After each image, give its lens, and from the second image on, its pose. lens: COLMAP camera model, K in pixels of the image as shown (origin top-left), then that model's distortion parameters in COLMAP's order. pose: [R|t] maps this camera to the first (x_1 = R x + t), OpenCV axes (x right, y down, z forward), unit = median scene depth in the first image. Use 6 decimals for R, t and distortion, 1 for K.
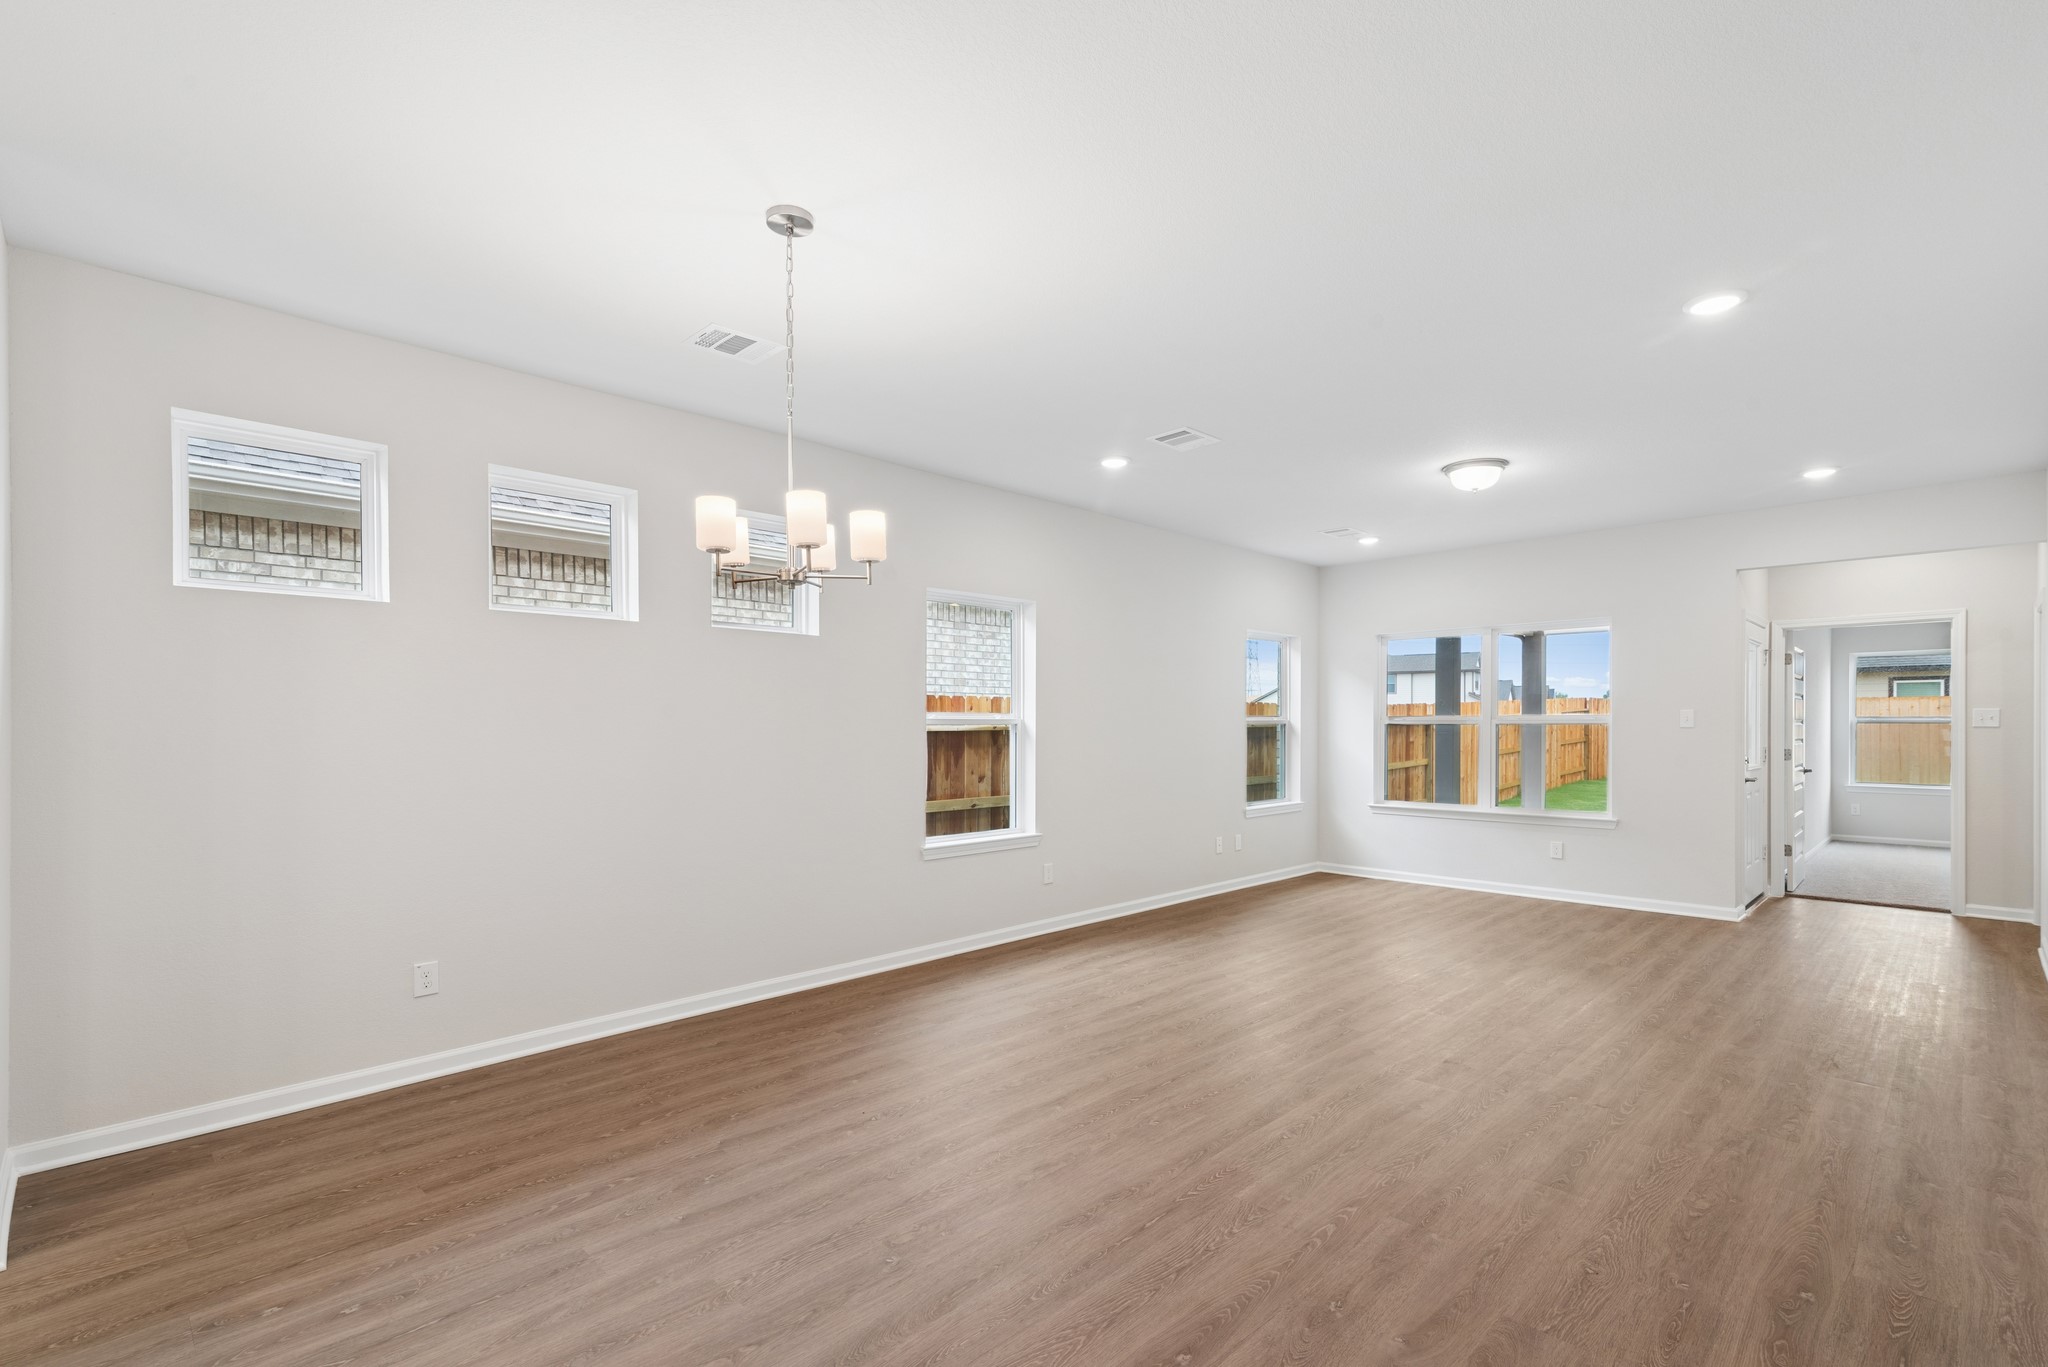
lens RADIAL K [[938.7, 0, 1033.4], [0, 938.7, 718.0], [0, 0, 1]] dist [0.019113, -0.001768]
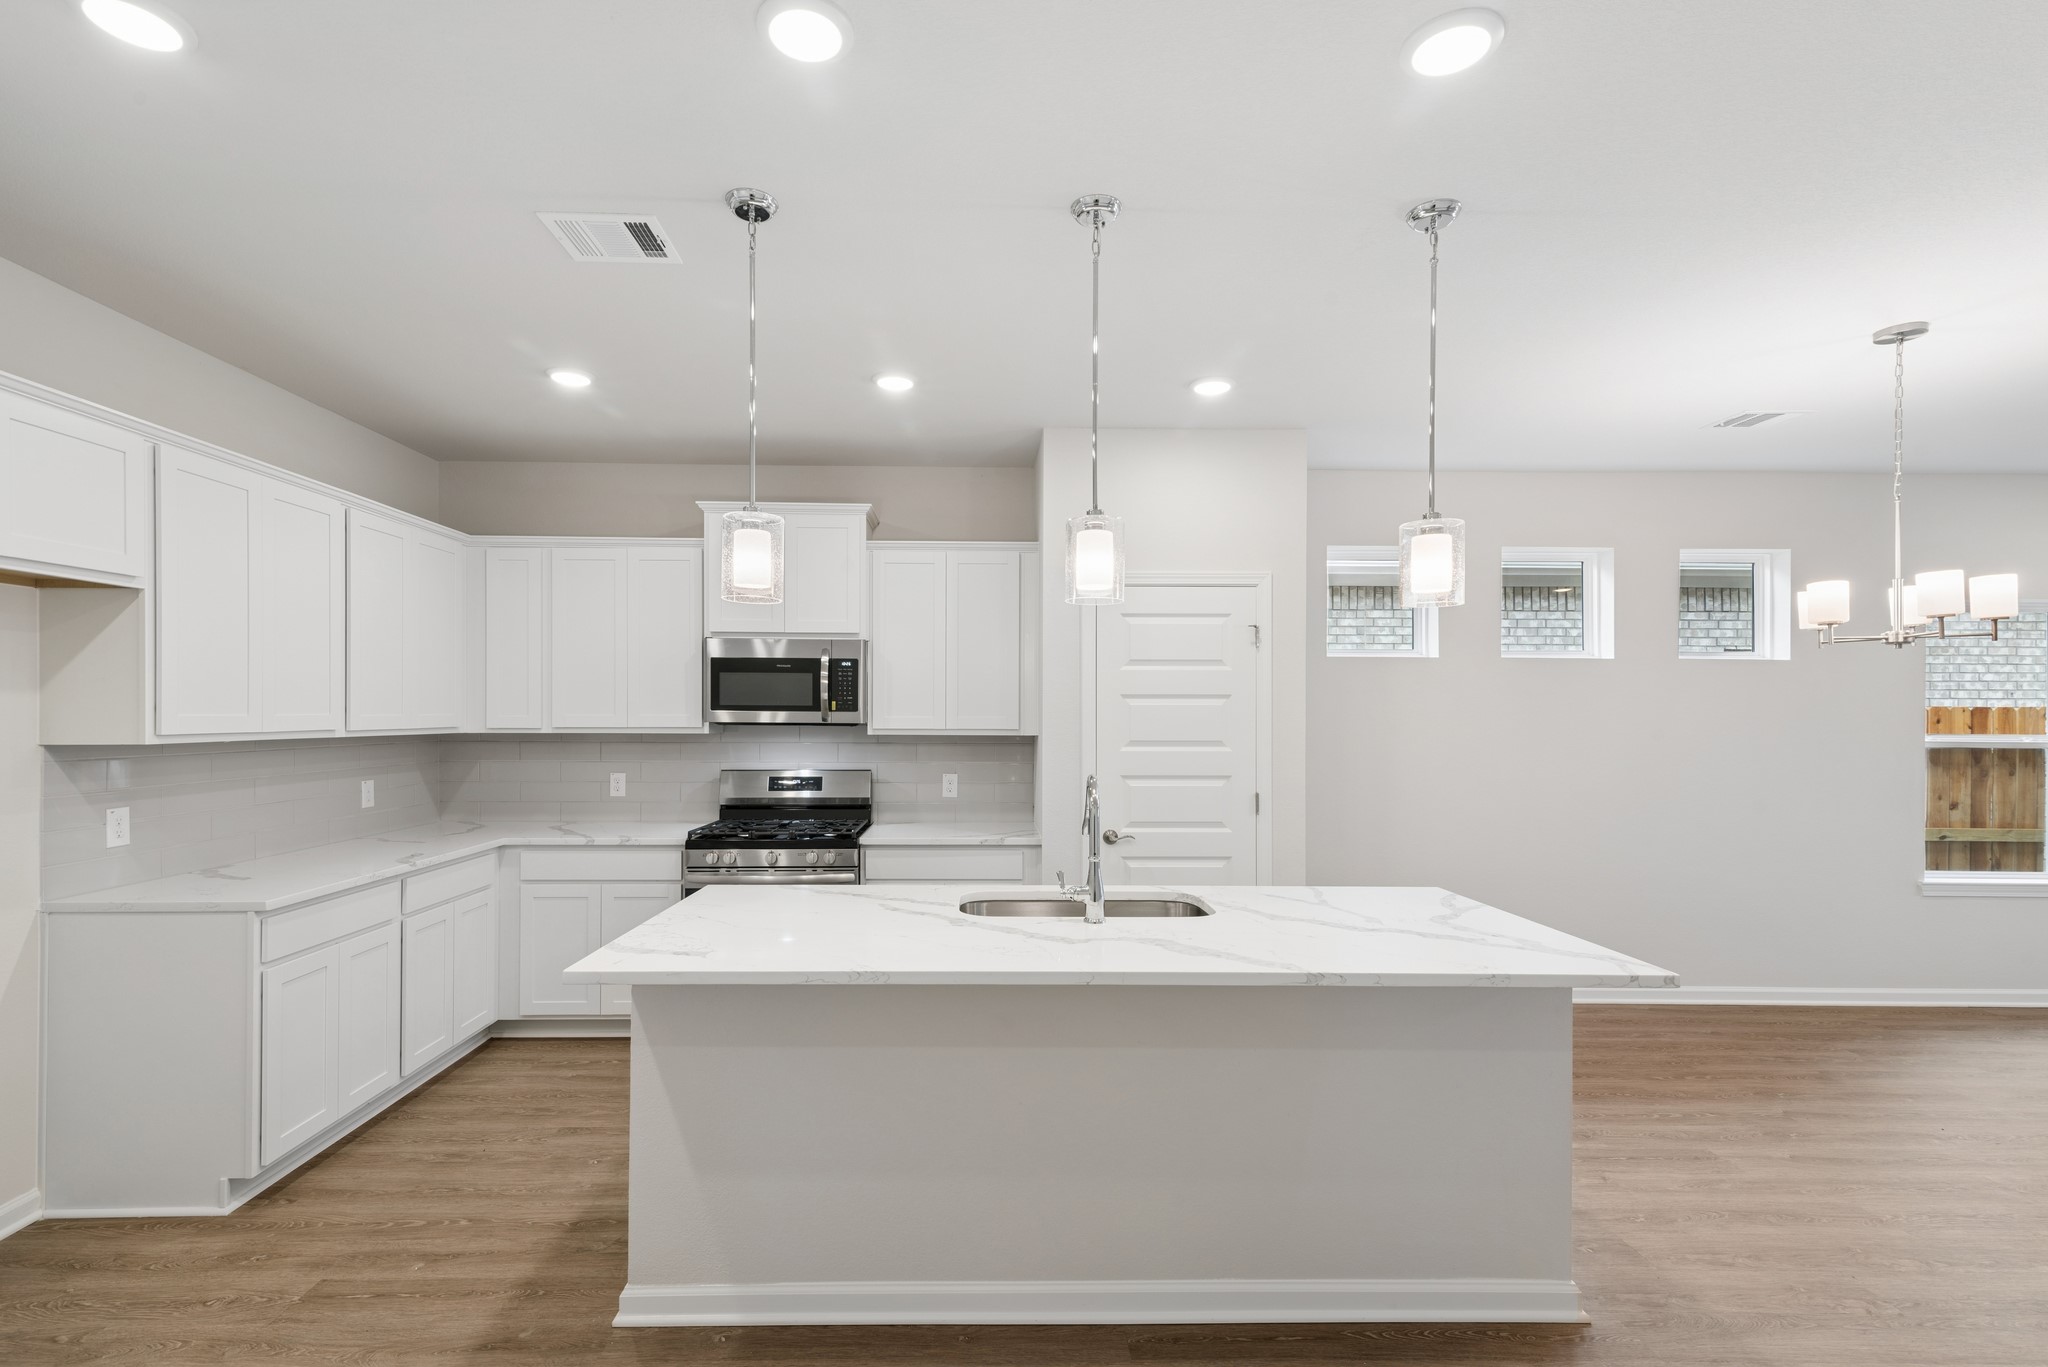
lens RADIAL K [[938.7, 0, 988.6], [0, 938.7, 720.5], [0, 0, 1]] dist [0.019113, -0.001768]
pose [[0.717547, 0.011005, -0.696423, -0.187195], [-0.002989, 0.999915, 0.012721, -0.042979], [0.696504, -0.007046, 0.717518, -0.459186]]
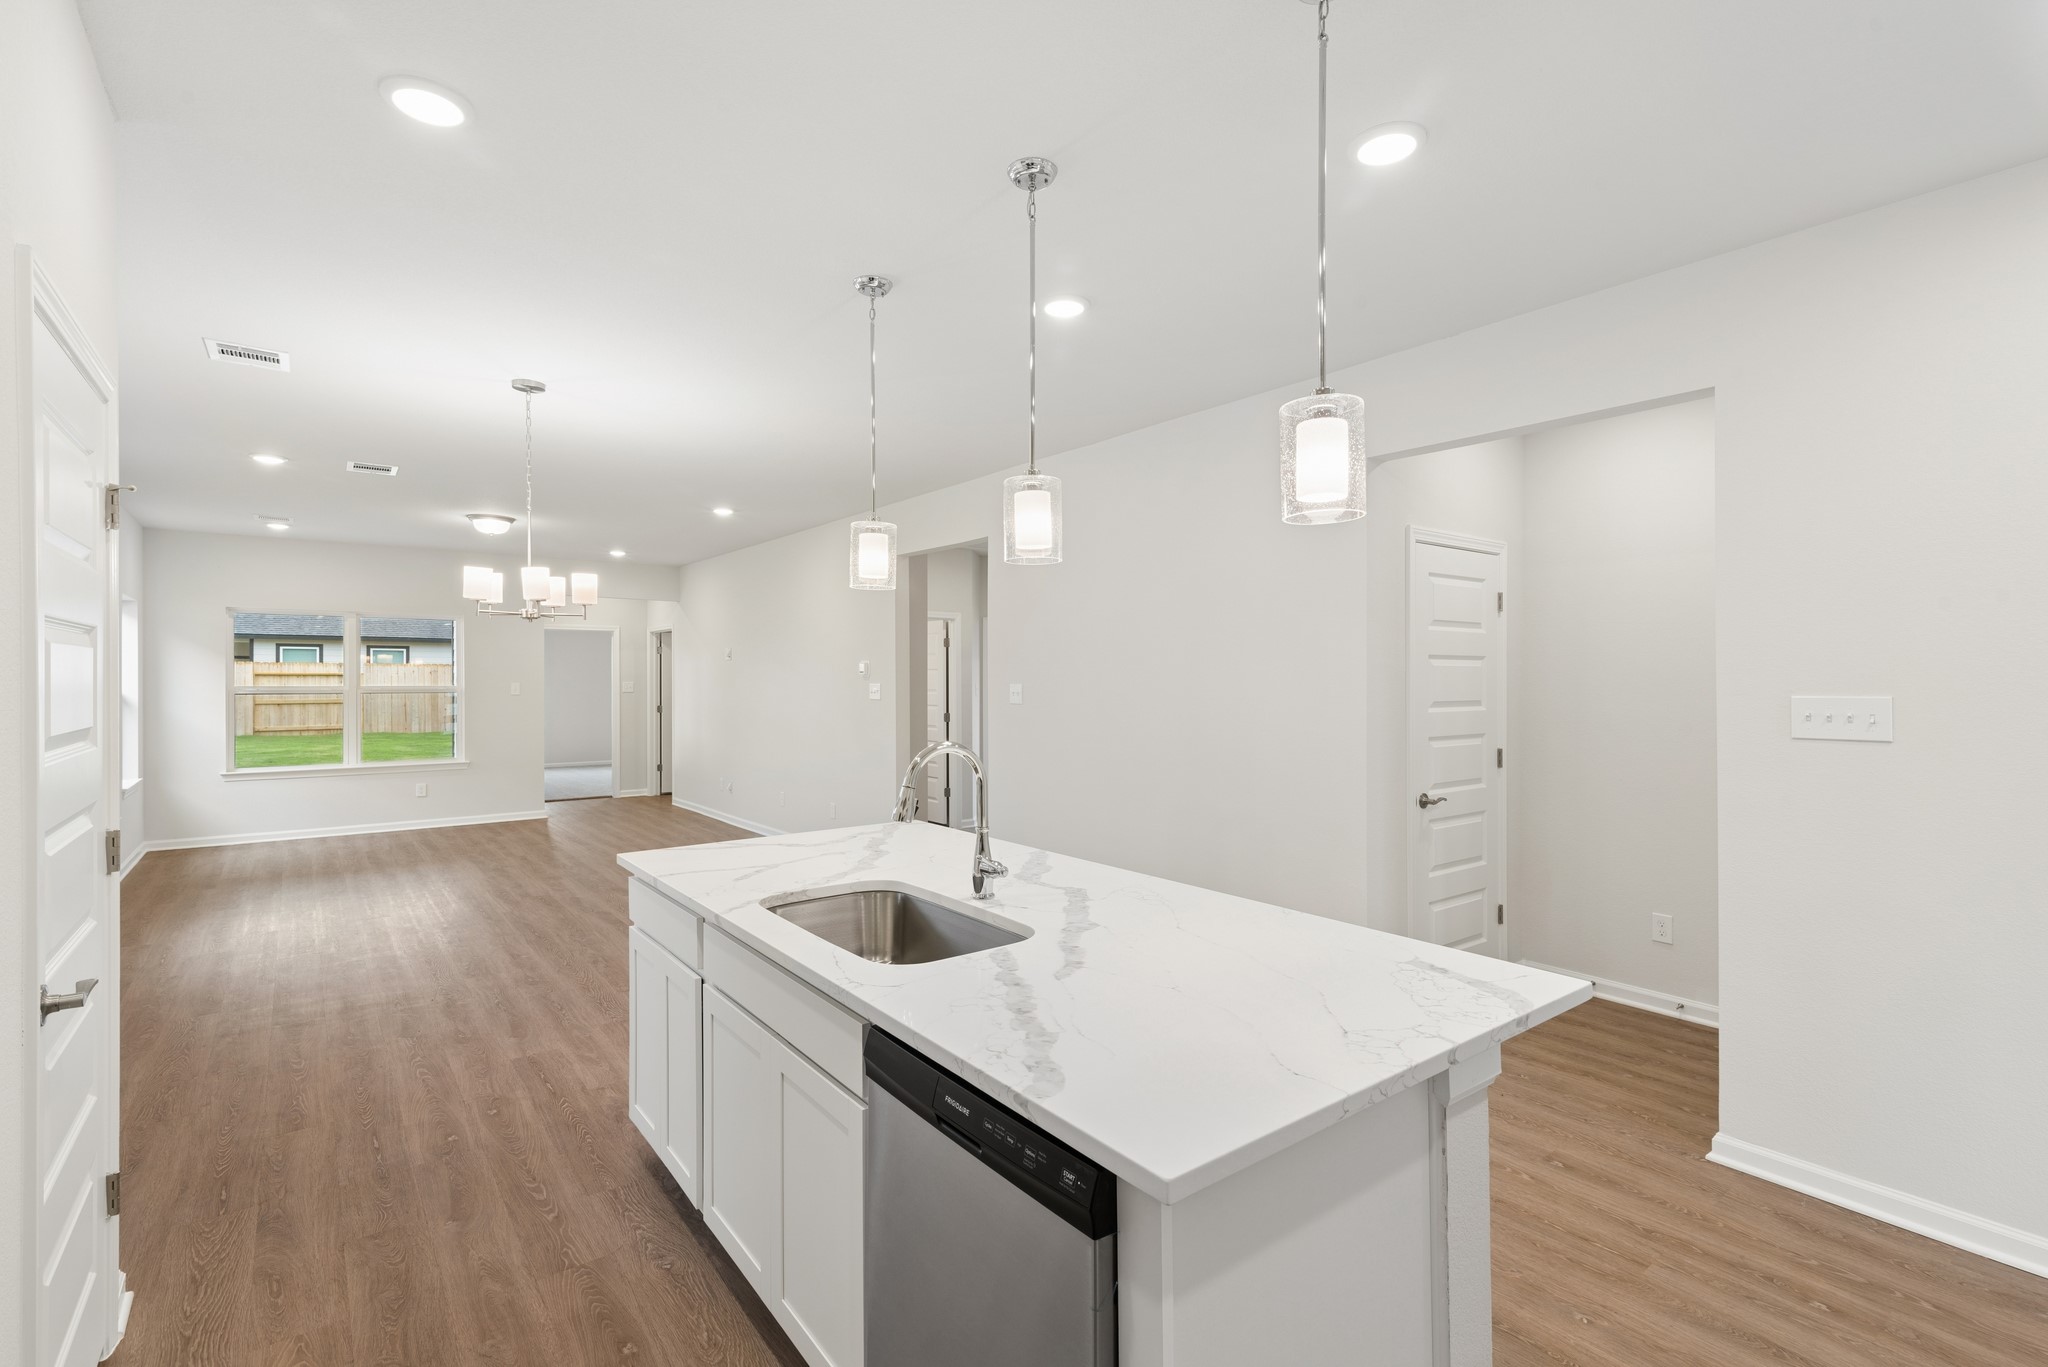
lens RADIAL K [[938.7, 0, 1041.3], [0, 938.7, 685.1], [0, 0, 1]] dist [0.019113, -0.001768]
pose [[0.122067, -0.005558, 0.992506, -1.276589], [-0.006770, 0.999956, 0.006432, -0.037448], [-0.992499, -0.007505, 0.122024, -0.015248]]
